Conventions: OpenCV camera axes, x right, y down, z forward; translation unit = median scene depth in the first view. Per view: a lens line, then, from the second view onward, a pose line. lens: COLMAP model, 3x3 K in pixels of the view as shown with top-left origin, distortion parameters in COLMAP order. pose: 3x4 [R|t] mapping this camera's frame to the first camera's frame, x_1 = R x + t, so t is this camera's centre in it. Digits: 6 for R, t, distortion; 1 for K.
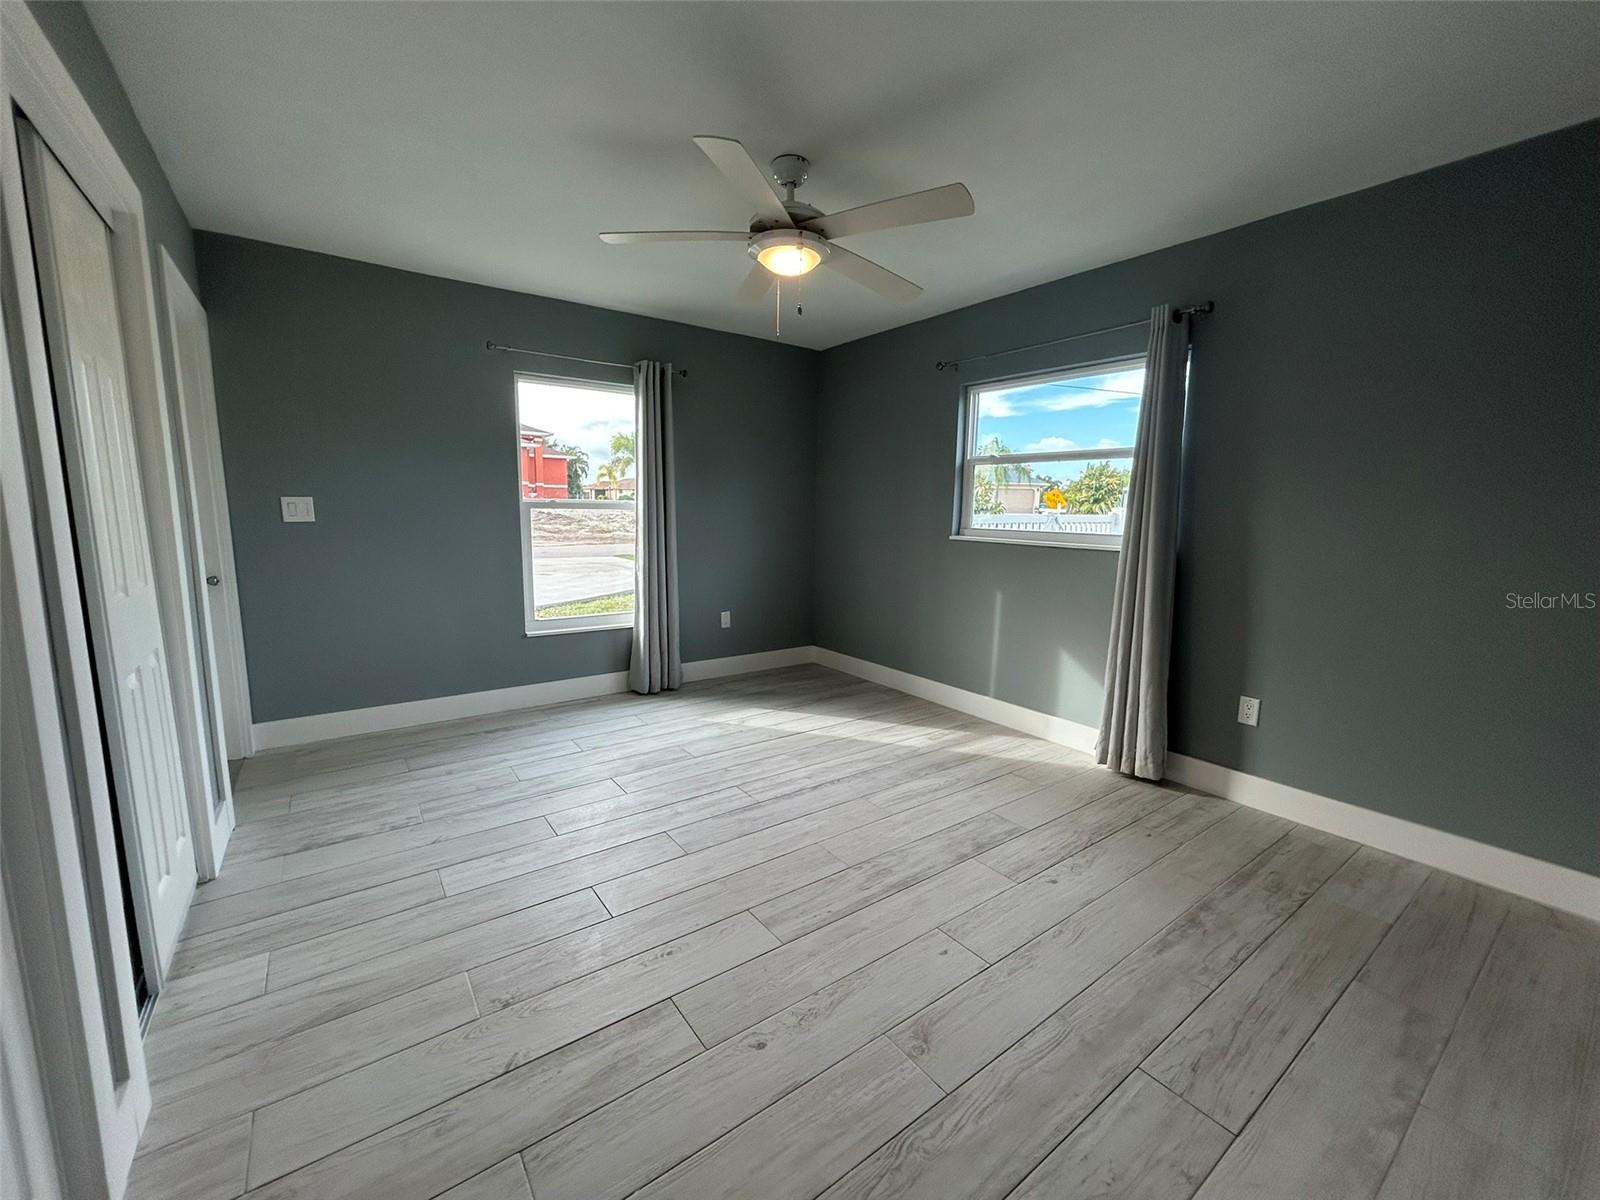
lens RADIAL K [[644.0, 0, 793.9], [0, 644.0, 599.7], [0, 0, 1]] dist [0.002598, 0.000103]
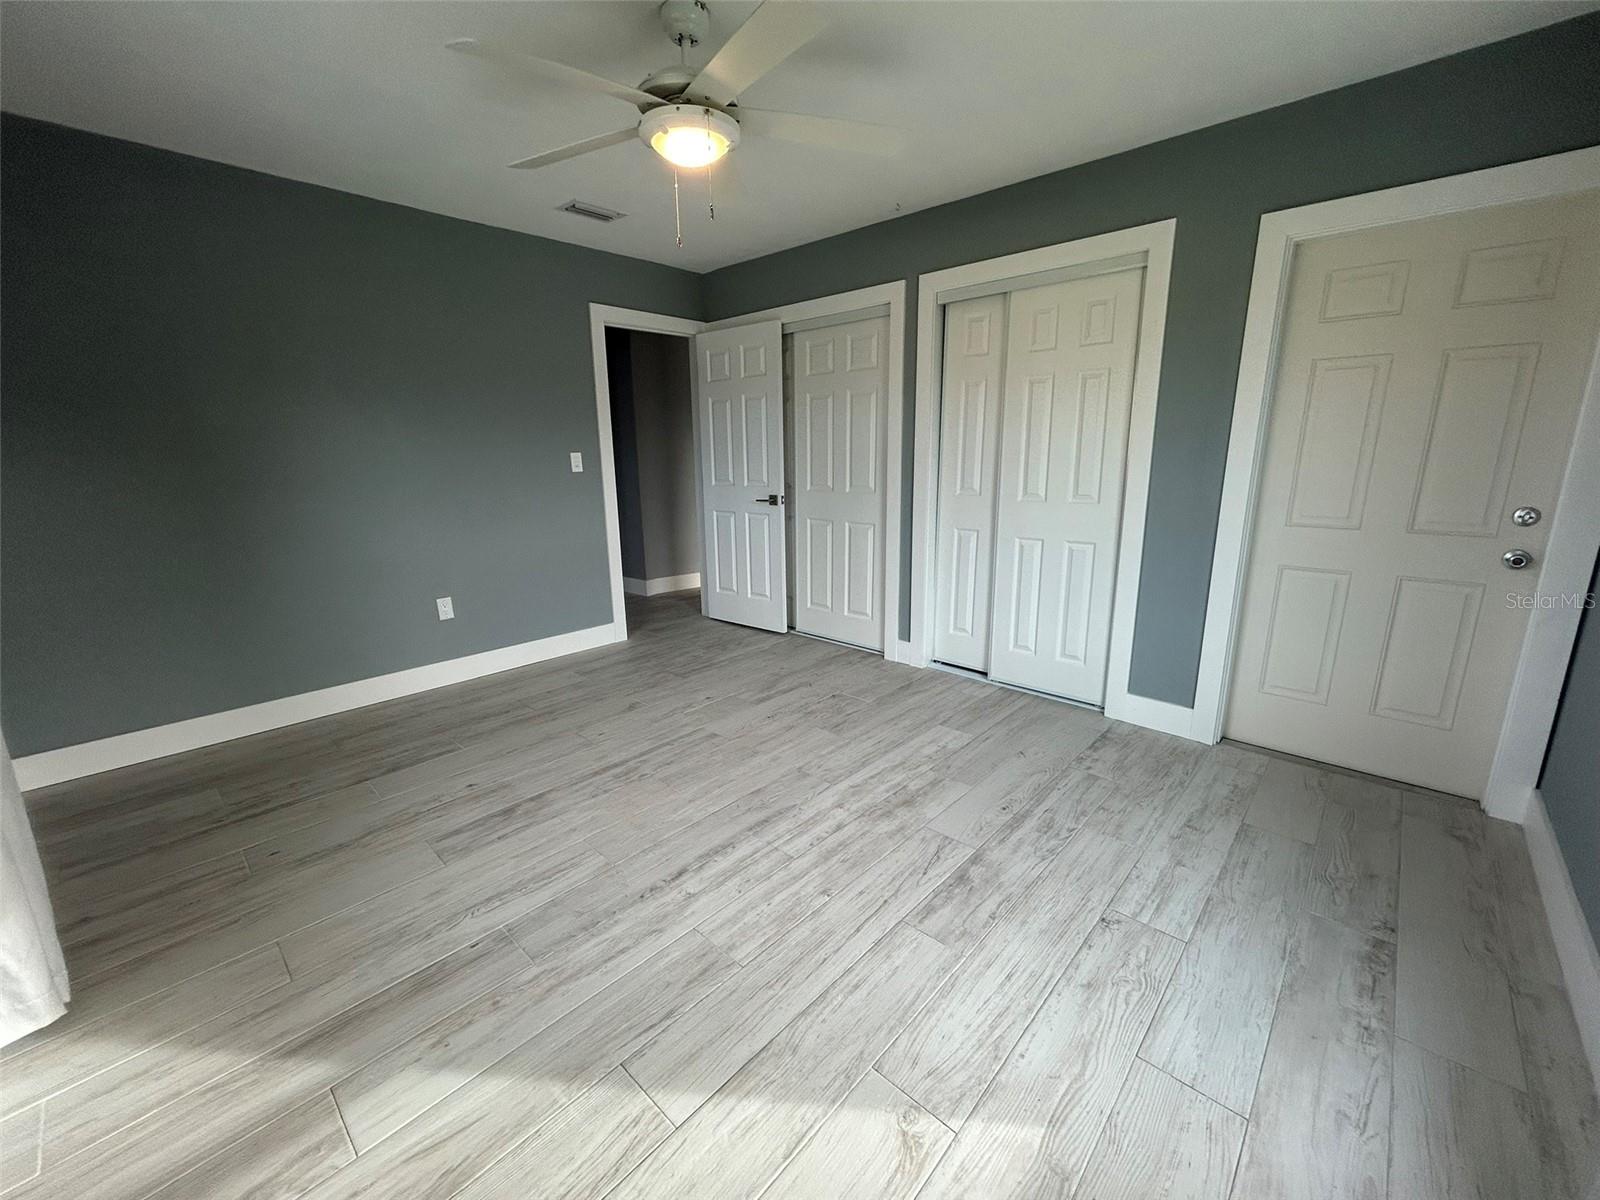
lens RADIAL K [[644.0, 0, 793.9], [0, 644.0, 599.7], [0, 0, 1]] dist [0.002598, 0.000103]
pose [[-0.980630, 0.043017, -0.191089, 0.035613], [-0.029958, 0.931168, 0.363357, -0.242915], [0.193567, 0.362043, -0.911843, 1.636701]]
